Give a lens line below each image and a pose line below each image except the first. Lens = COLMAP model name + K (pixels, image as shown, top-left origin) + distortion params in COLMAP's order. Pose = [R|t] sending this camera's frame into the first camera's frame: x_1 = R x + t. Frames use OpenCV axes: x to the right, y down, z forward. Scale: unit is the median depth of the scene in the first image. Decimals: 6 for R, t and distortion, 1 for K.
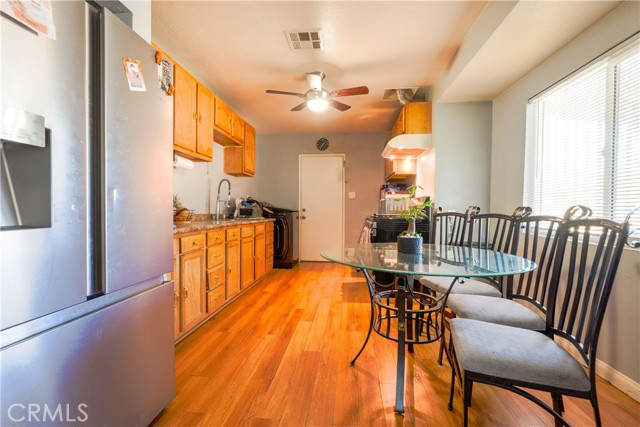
lens RADIAL K [[301.6, 0, 320.0], [0, 301.6, 213.3], [0, 0, 1]] dist [-0.005075, -0.000368]
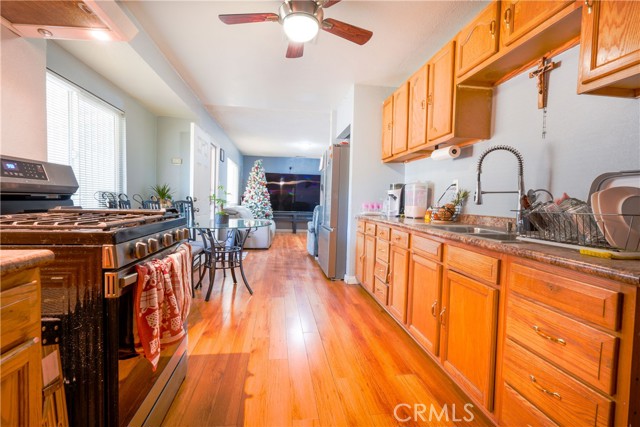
lens RADIAL K [[301.6, 0, 319.5], [0, 301.6, 214.2], [0, 0, 1]] dist [-0.005075, -0.000368]
pose [[-0.970285, -0.026076, -0.240557, 0.111713], [-0.040053, 0.997770, 0.053398, -0.026425], [0.238628, 0.061446, -0.969165, 1.941926]]
